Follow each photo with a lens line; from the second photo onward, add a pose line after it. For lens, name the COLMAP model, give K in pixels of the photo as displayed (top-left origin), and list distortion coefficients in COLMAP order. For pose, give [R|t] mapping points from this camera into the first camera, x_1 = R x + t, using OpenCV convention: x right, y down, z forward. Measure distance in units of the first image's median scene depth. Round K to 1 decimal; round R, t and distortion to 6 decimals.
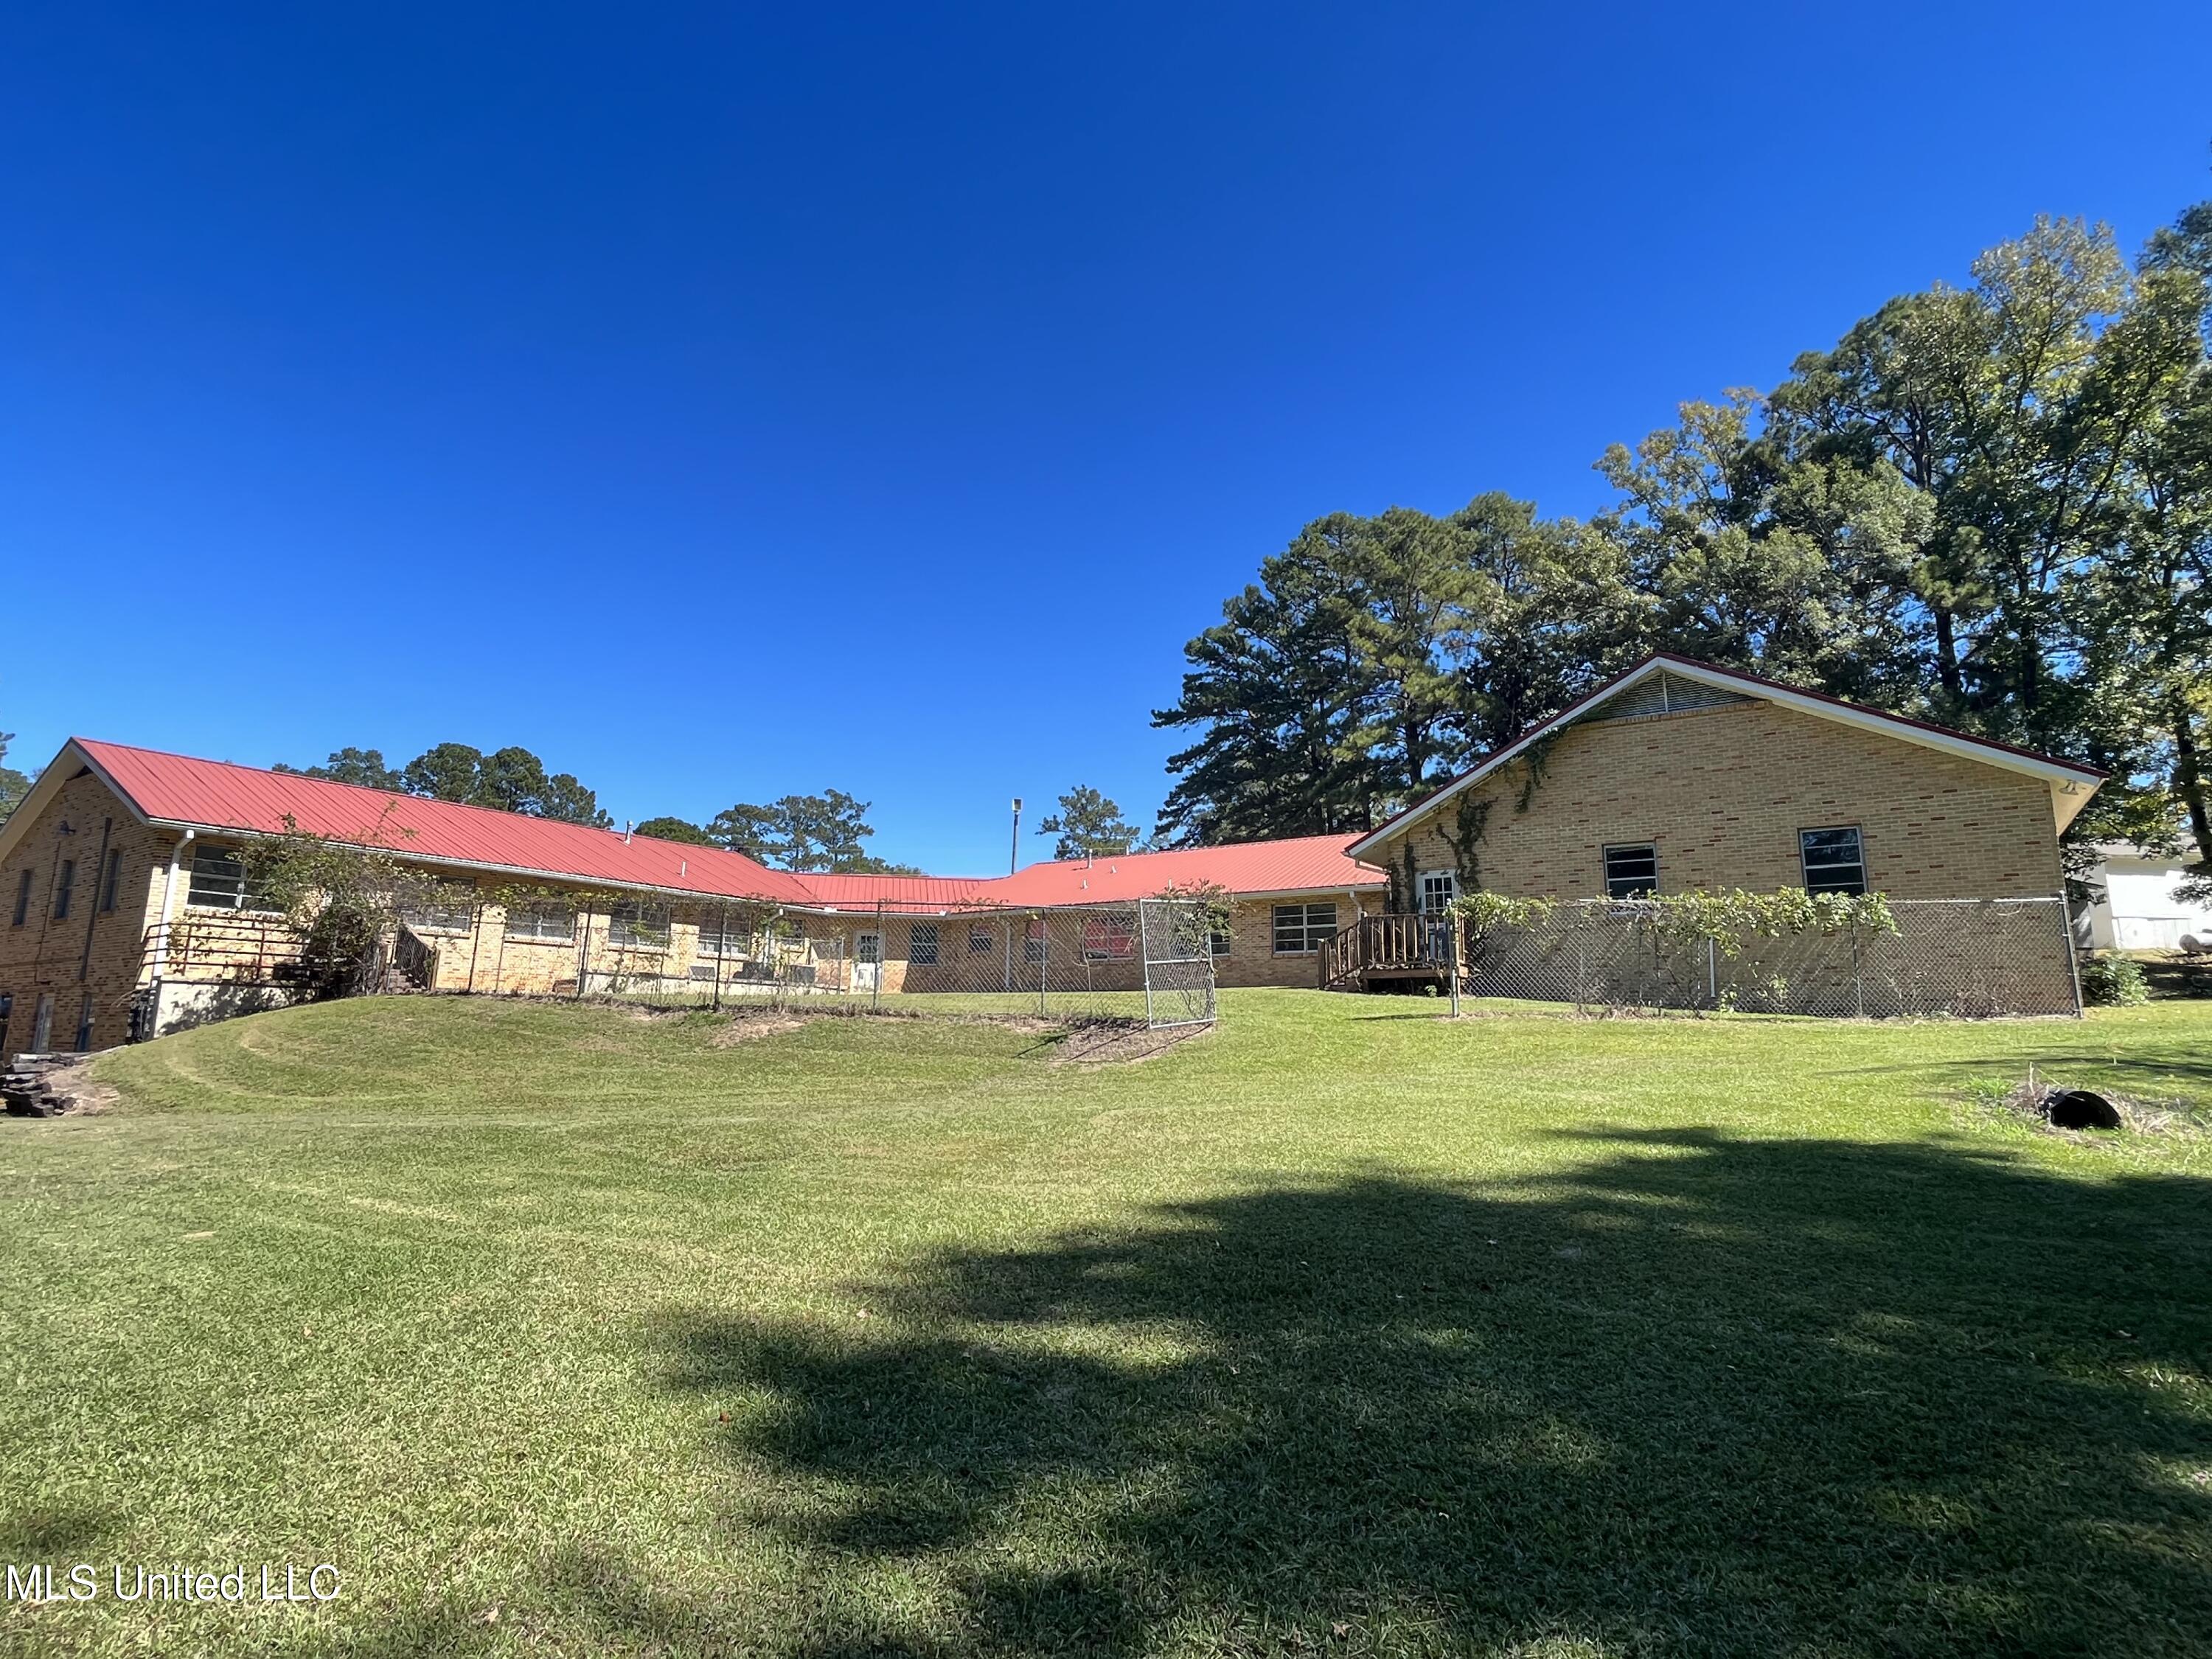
lens RADIAL K [[1166.2, 0, 1099.9], [0, 1166.2, 824.9], [0, 0, 1]] dist [0.003947, -0.002346]
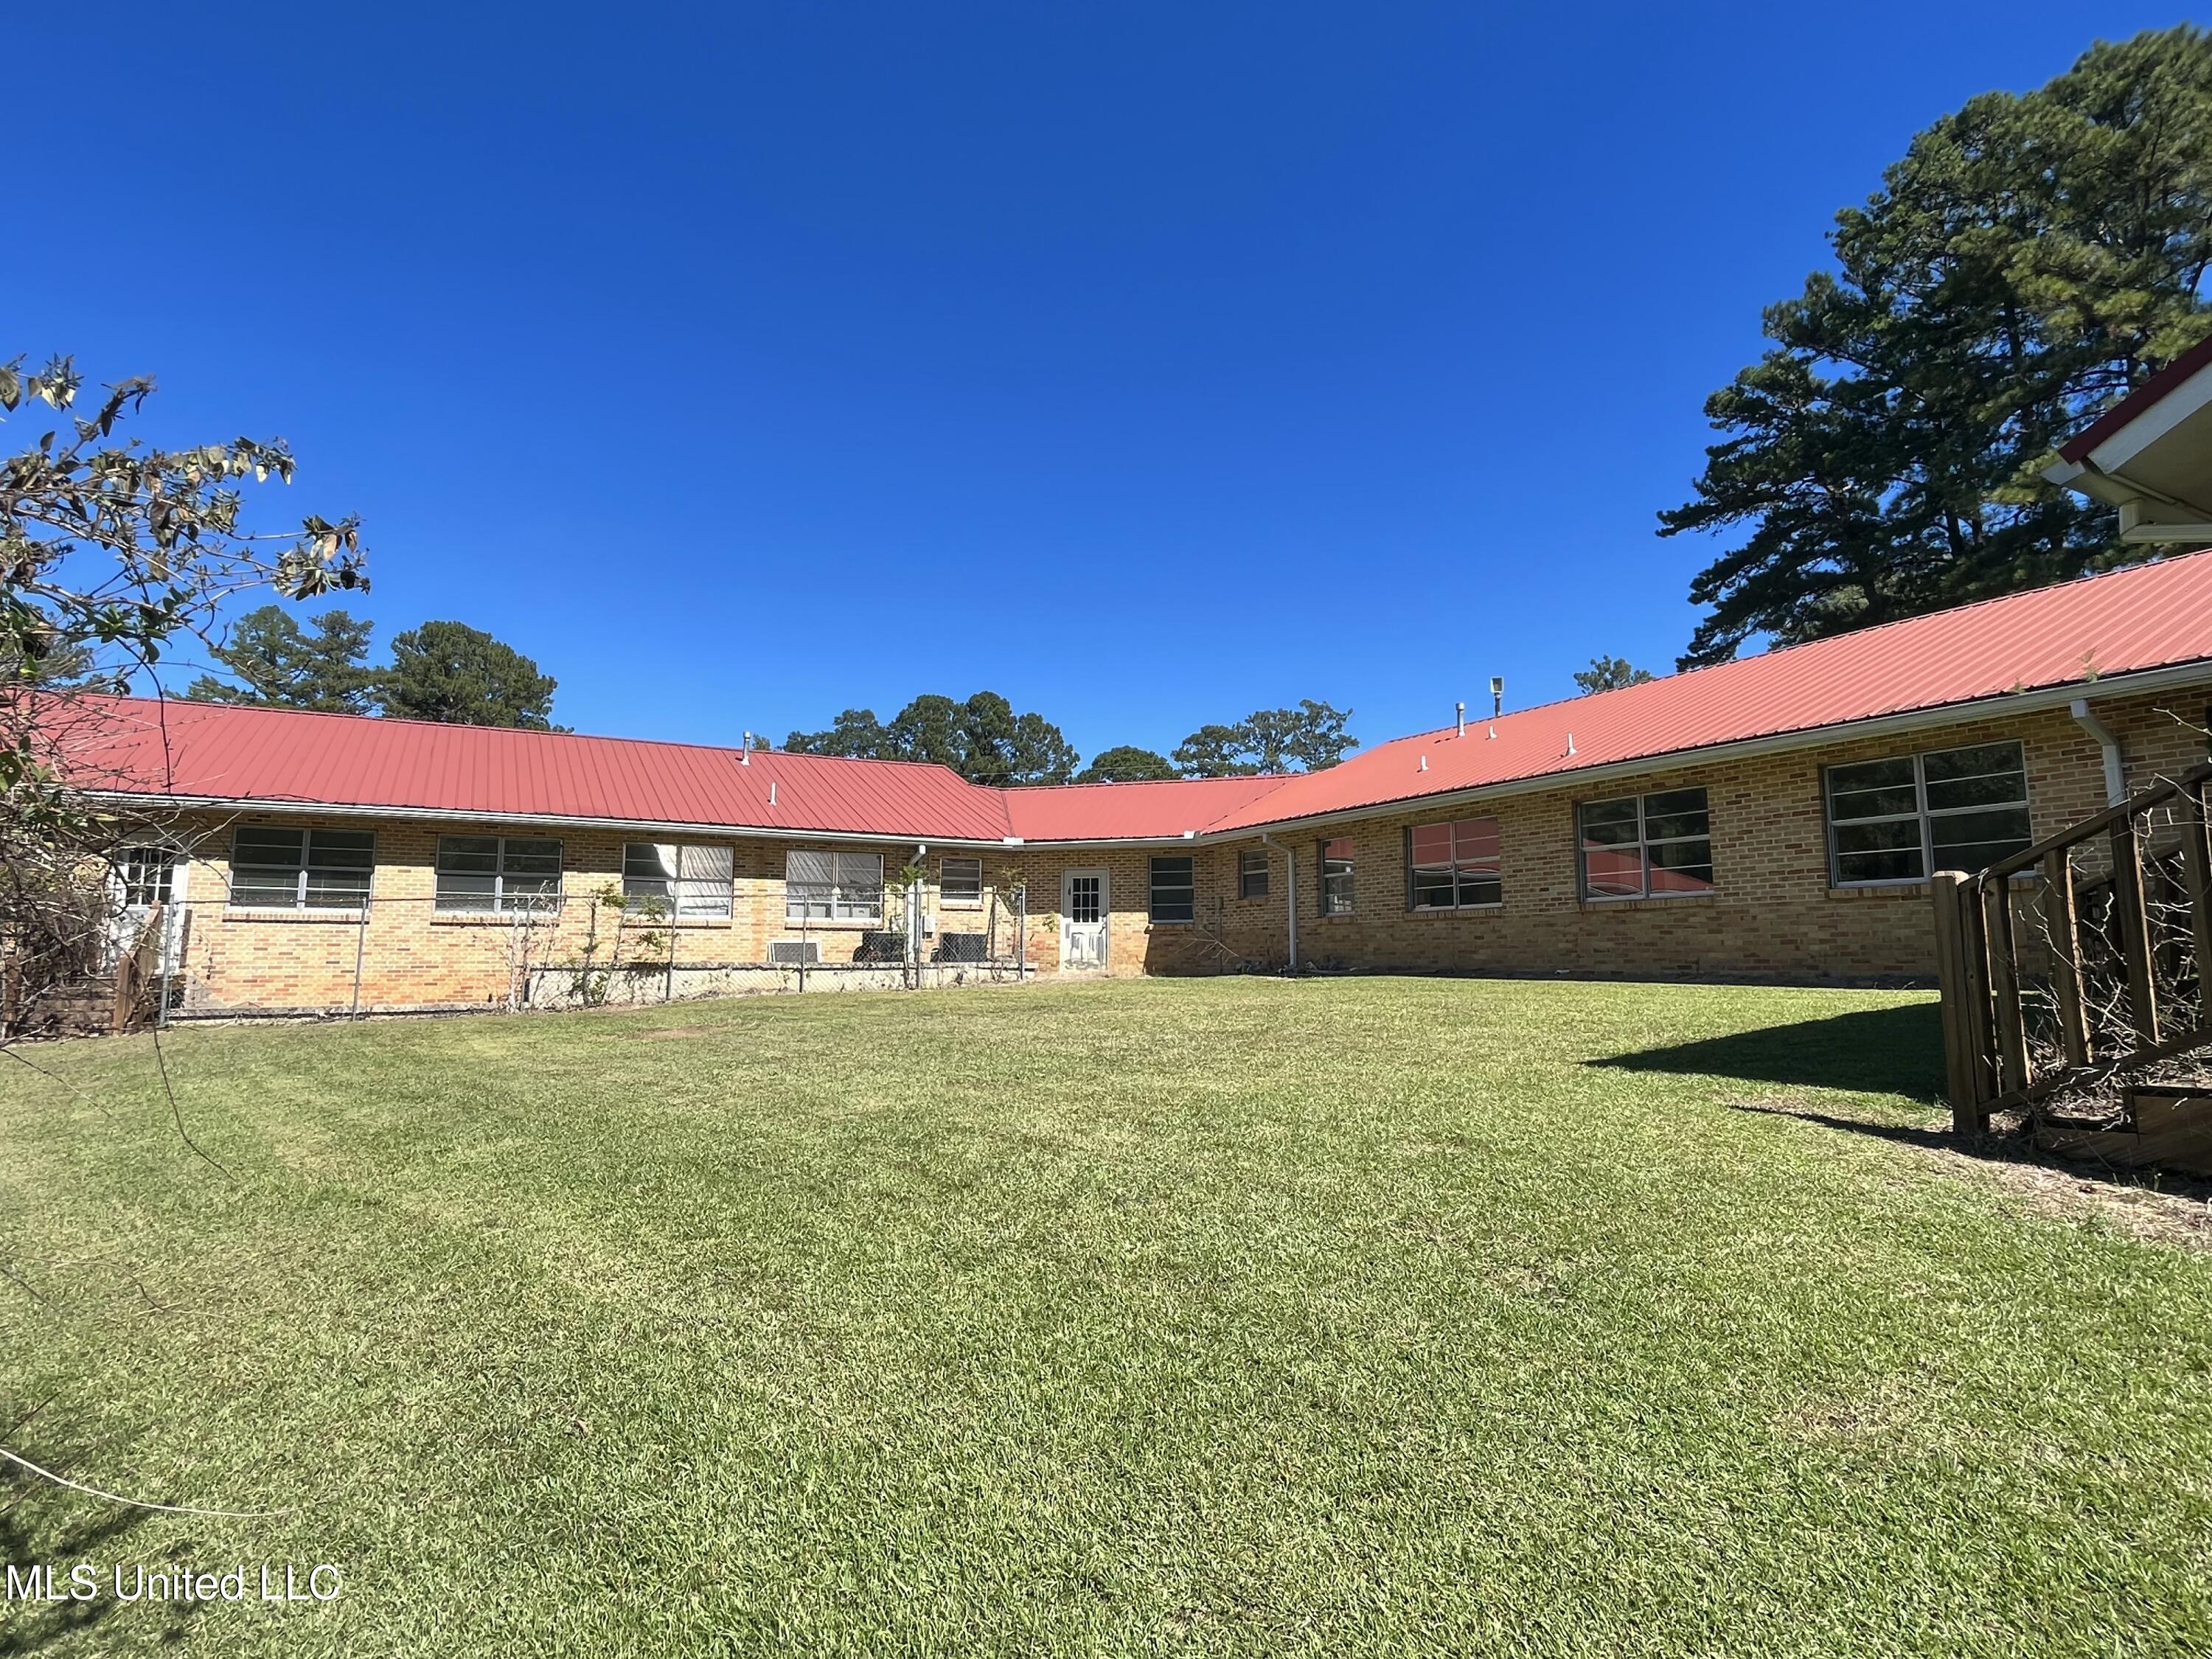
lens RADIAL K [[1166.2, 0, 1102.3], [0, 1166.2, 824.4], [0, 0, 1]] dist [0.003947, -0.002346]
pose [[0.892852, -0.066873, -0.445357, 0.099342], [0.096338, 0.994383, 0.043826, 0.045280], [0.439925, -0.082035, 0.894280, 0.507683]]
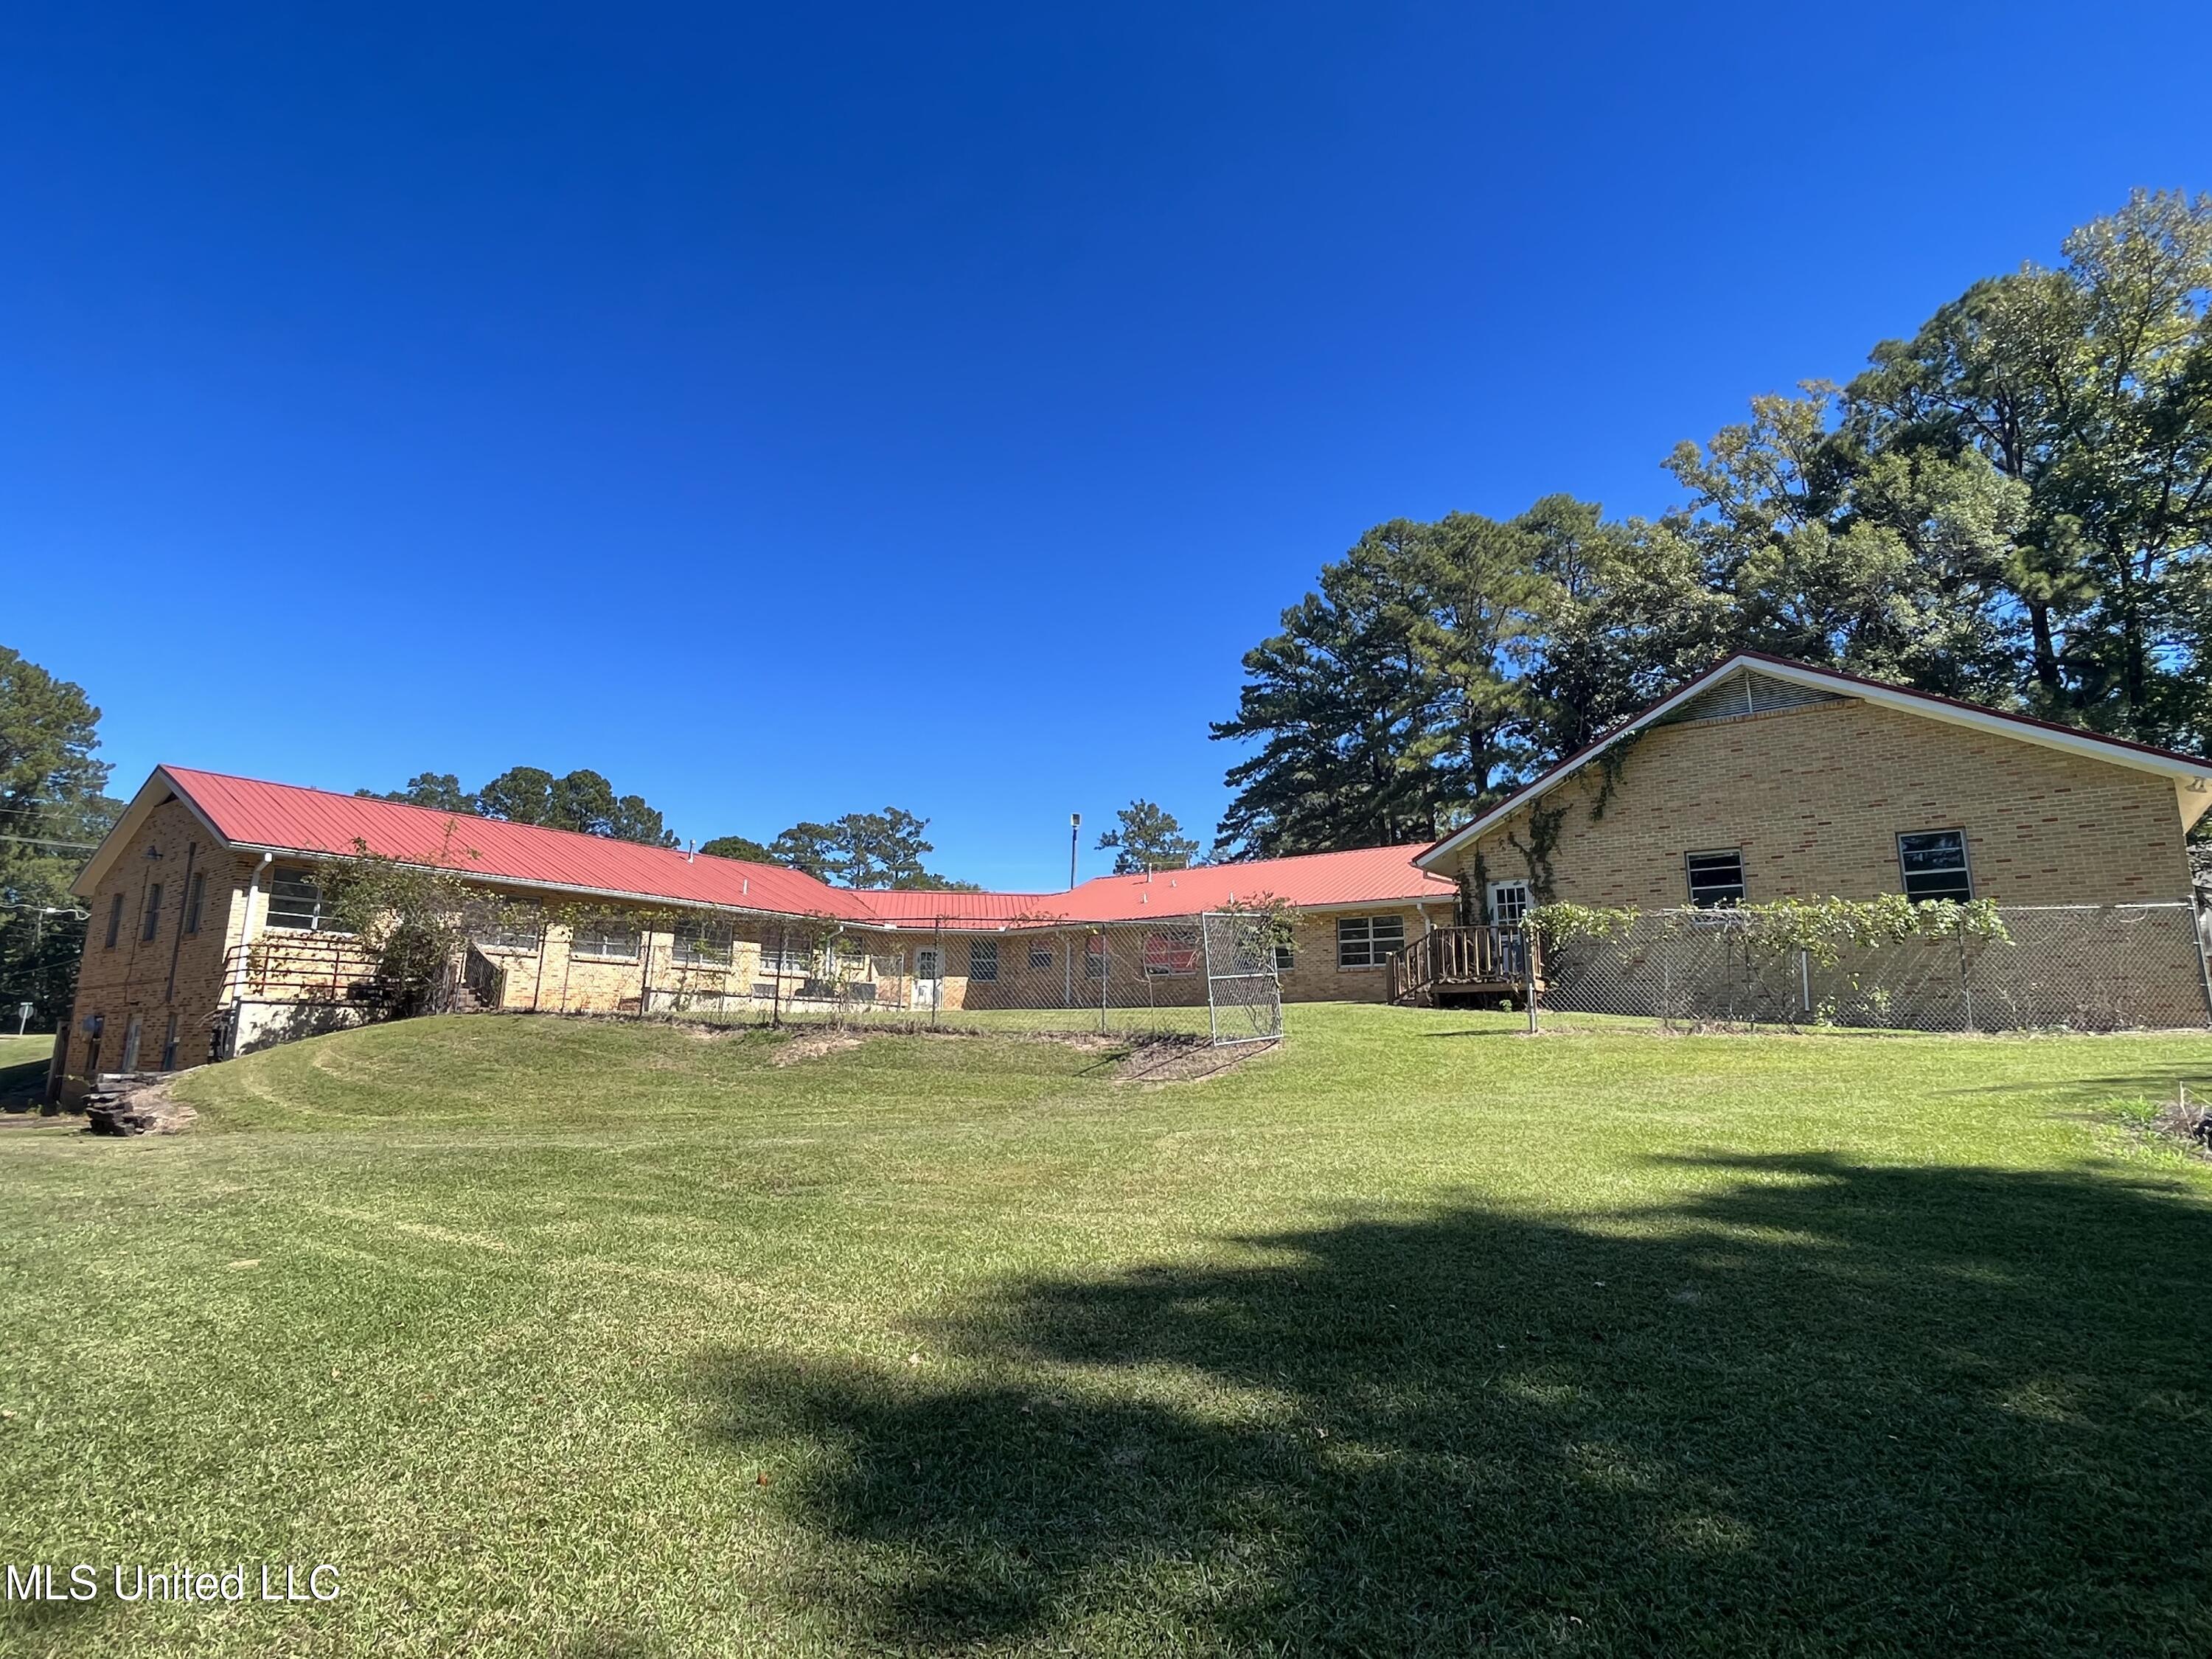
lens RADIAL K [[1166.2, 0, 1098.9], [0, 1166.2, 826.5], [0, 0, 1]] dist [0.003947, -0.002346]
pose [[0.998628, -0.012357, -0.050888, -0.000682], [0.011777, 0.999862, -0.011690, 0.001179], [0.051025, 0.011074, 0.998636, 0.011884]]
